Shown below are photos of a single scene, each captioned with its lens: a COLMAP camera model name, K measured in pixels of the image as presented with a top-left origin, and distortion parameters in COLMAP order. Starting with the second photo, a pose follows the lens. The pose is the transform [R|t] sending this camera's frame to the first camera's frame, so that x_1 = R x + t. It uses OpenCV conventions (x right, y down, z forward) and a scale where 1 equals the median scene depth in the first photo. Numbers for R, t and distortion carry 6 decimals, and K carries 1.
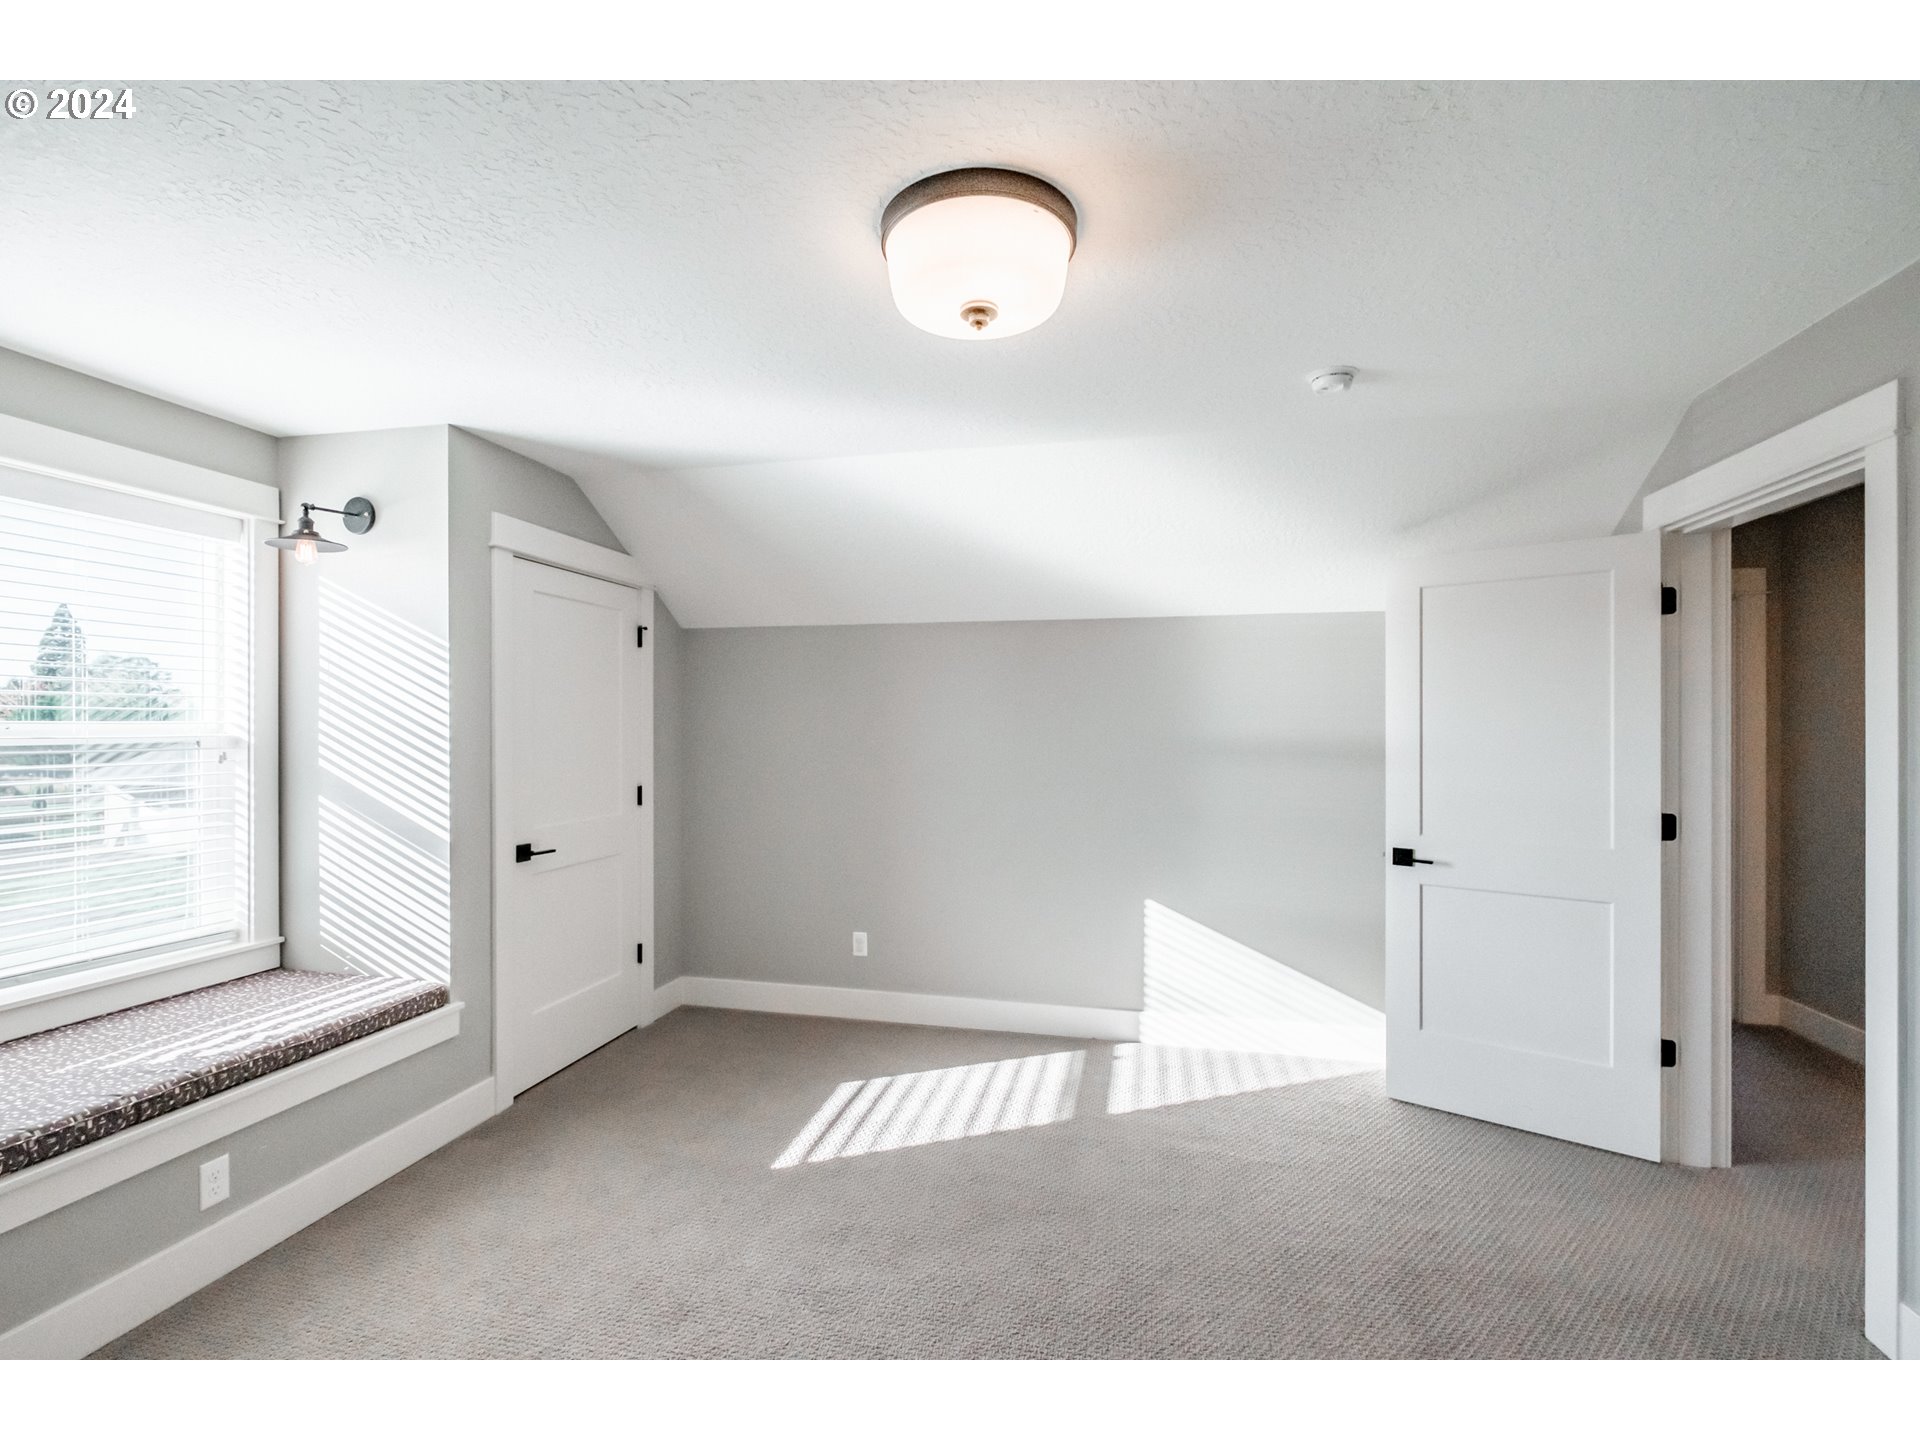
lens RADIAL K [[850.8, 0, 960.0], [0, 850.8, 720.0], [0, 0, 1]] dist [-0.001630, -0.000188]
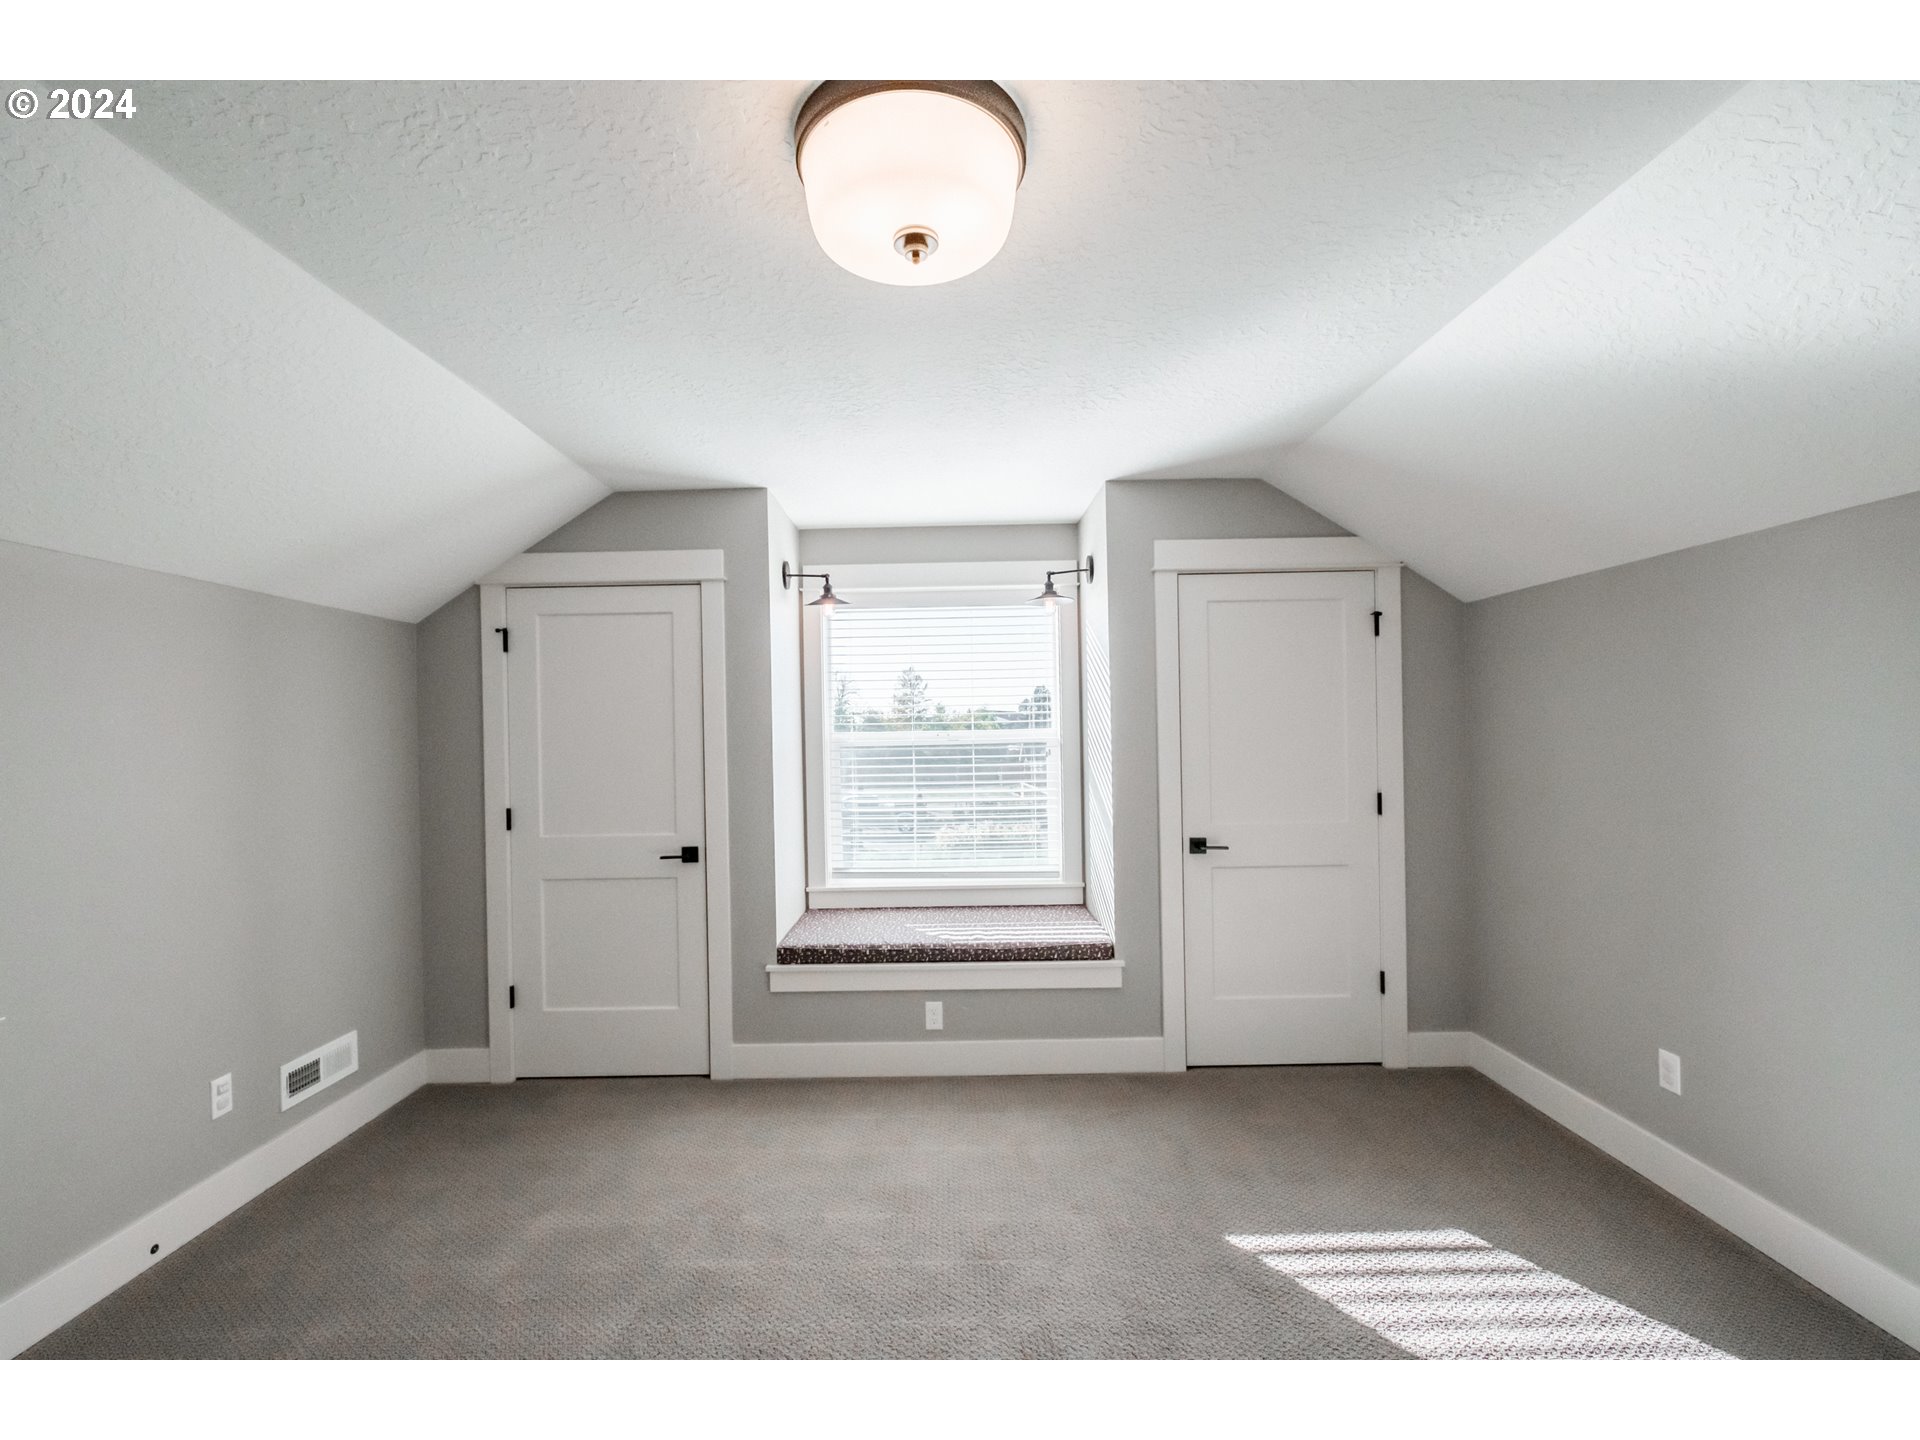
lens RADIAL K [[834.9, 0, 940.2], [0, 834.9, 736.4], [0, 0, 1]] dist [-0.001684, 0.000695]
pose [[0.221456, -0.002742, -0.975166, 0.458100], [0.025593, 0.999668, 0.003002, 0.005304], [0.974834, -0.025622, 0.221453, 0.454581]]
